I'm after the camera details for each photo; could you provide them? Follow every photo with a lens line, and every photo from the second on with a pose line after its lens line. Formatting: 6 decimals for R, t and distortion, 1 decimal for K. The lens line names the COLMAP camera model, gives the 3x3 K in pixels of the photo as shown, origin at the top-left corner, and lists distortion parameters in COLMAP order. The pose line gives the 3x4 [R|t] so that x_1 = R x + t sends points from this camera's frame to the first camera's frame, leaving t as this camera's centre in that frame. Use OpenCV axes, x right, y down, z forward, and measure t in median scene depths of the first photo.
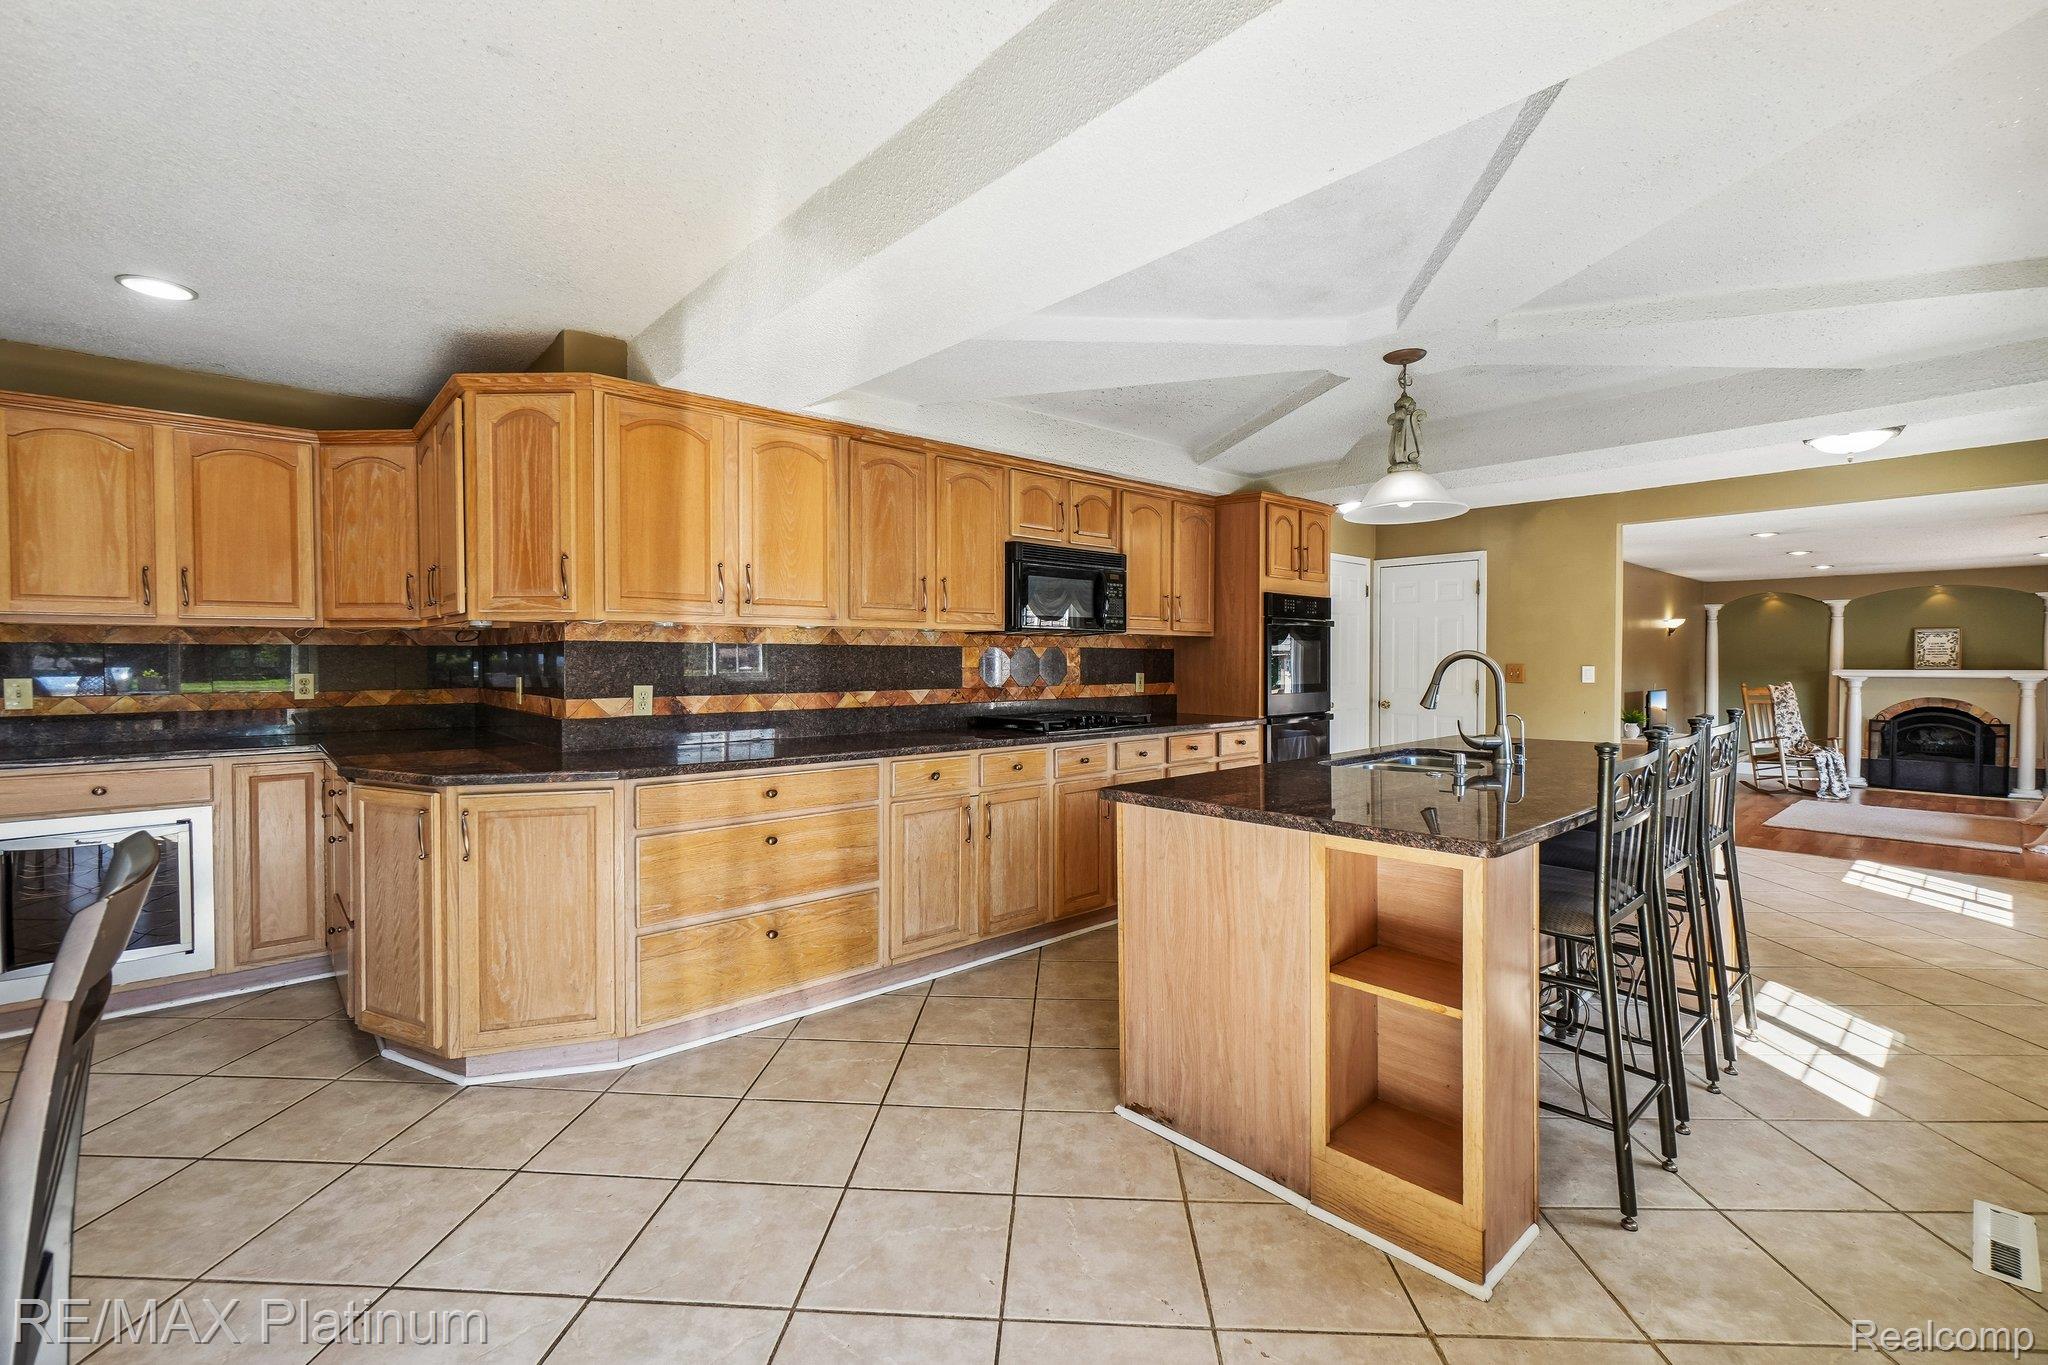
lens RADIAL K [[892.1, 0, 1025.4], [0, 892.1, 670.3], [0, 0, 1]] dist [-0.014709, 0.011831]
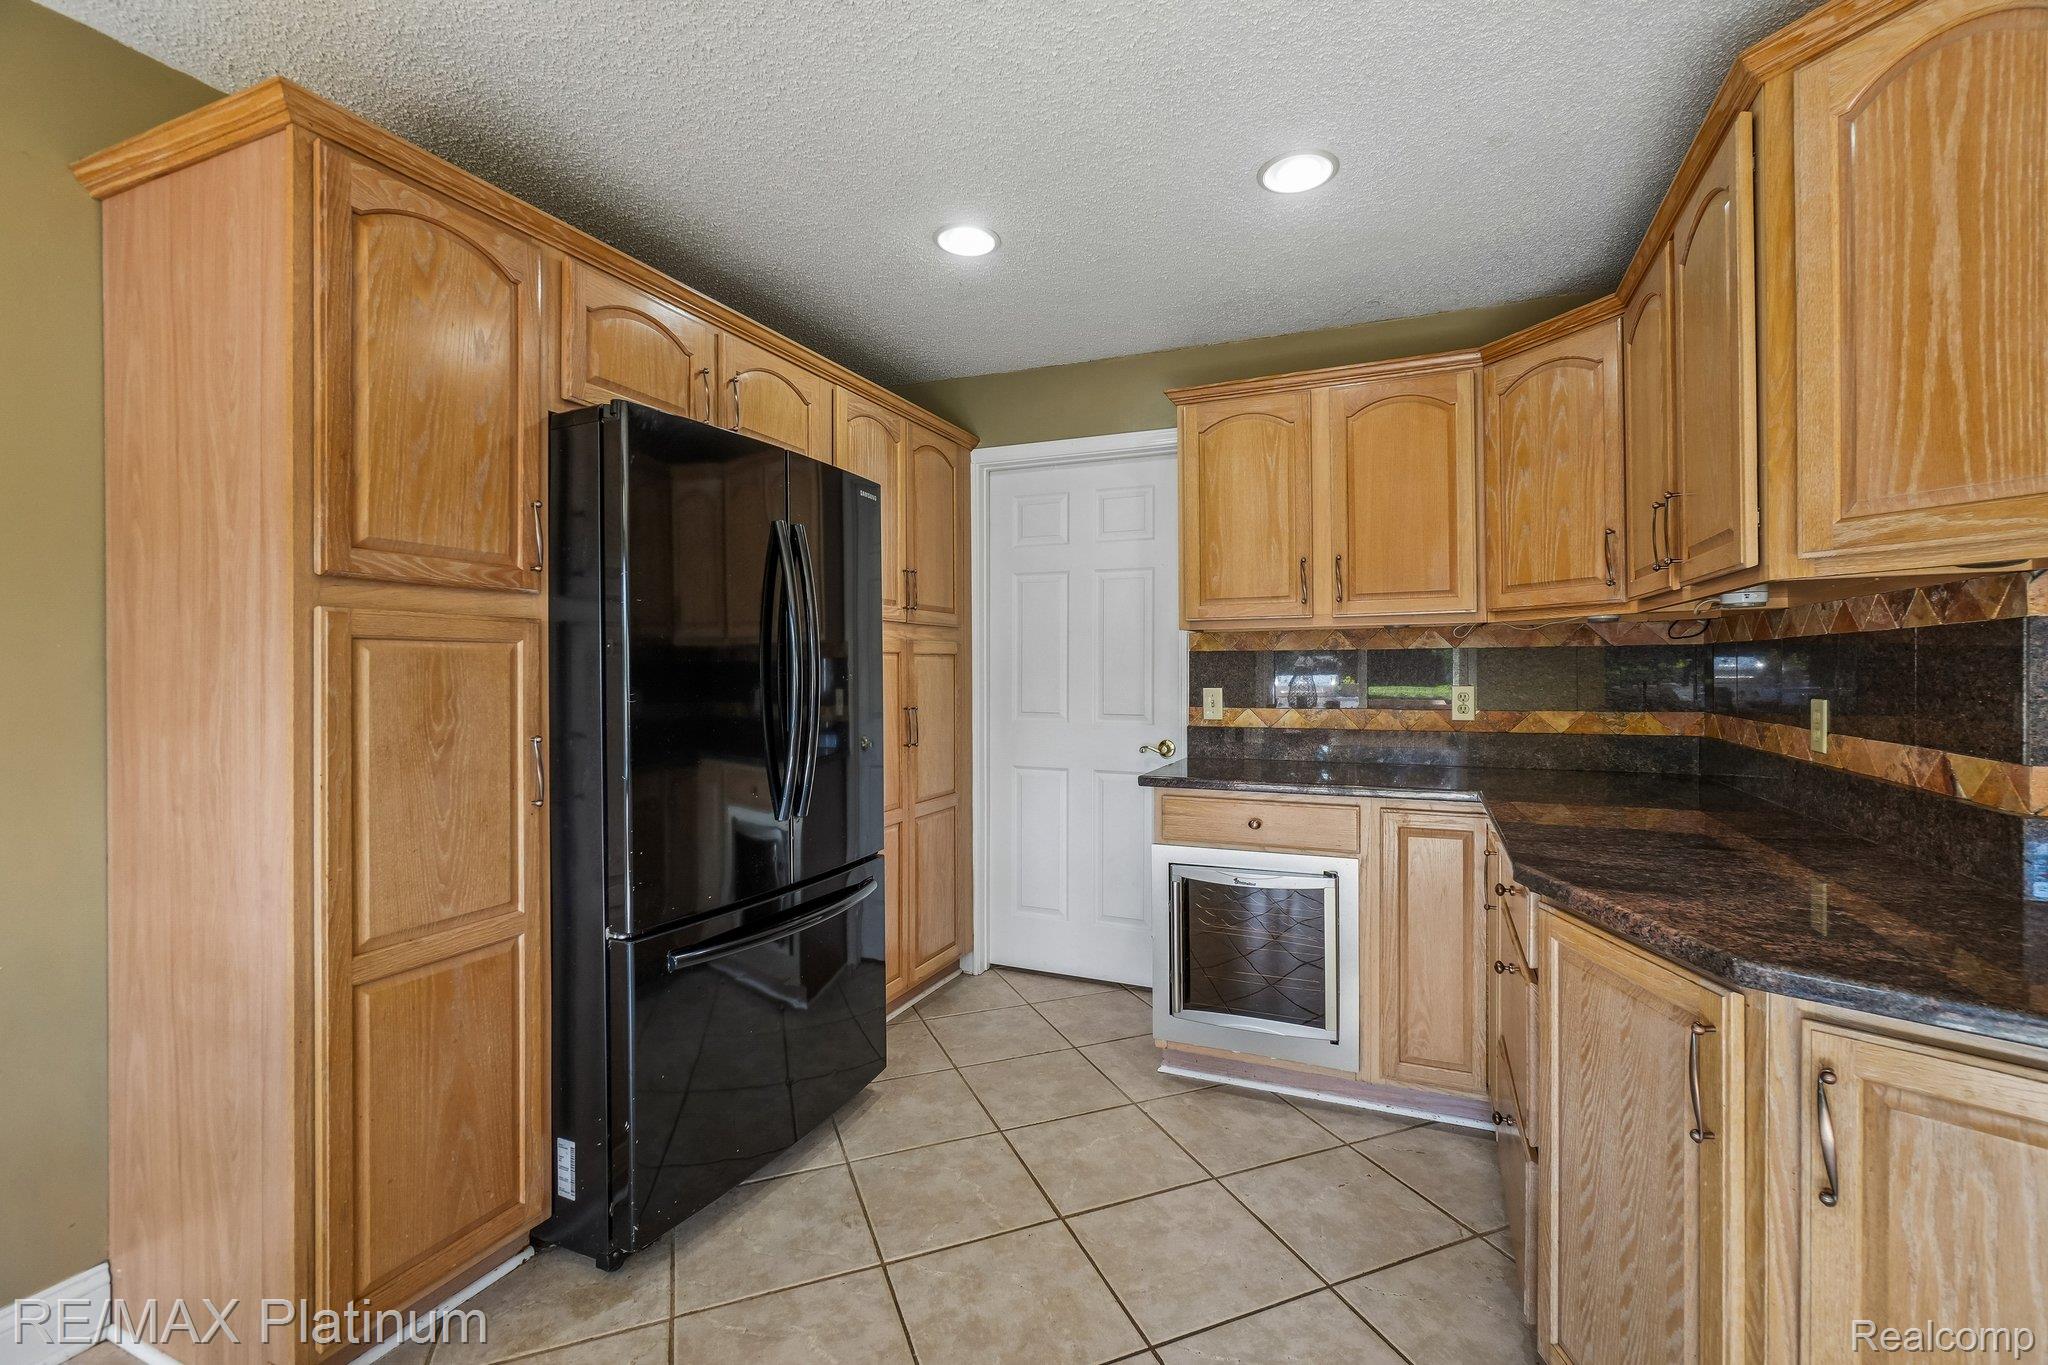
lens RADIAL K [[892.1, 0, 1025.4], [0, 892.1, 670.3], [0, 0, 1]] dist [-0.014709, 0.011831]
pose [[0.414201, -0.001272, -0.910184, -0.313905], [-0.007938, 0.999956, -0.005010, -0.003364], [0.910151, 0.009300, 0.414173, 0.392509]]
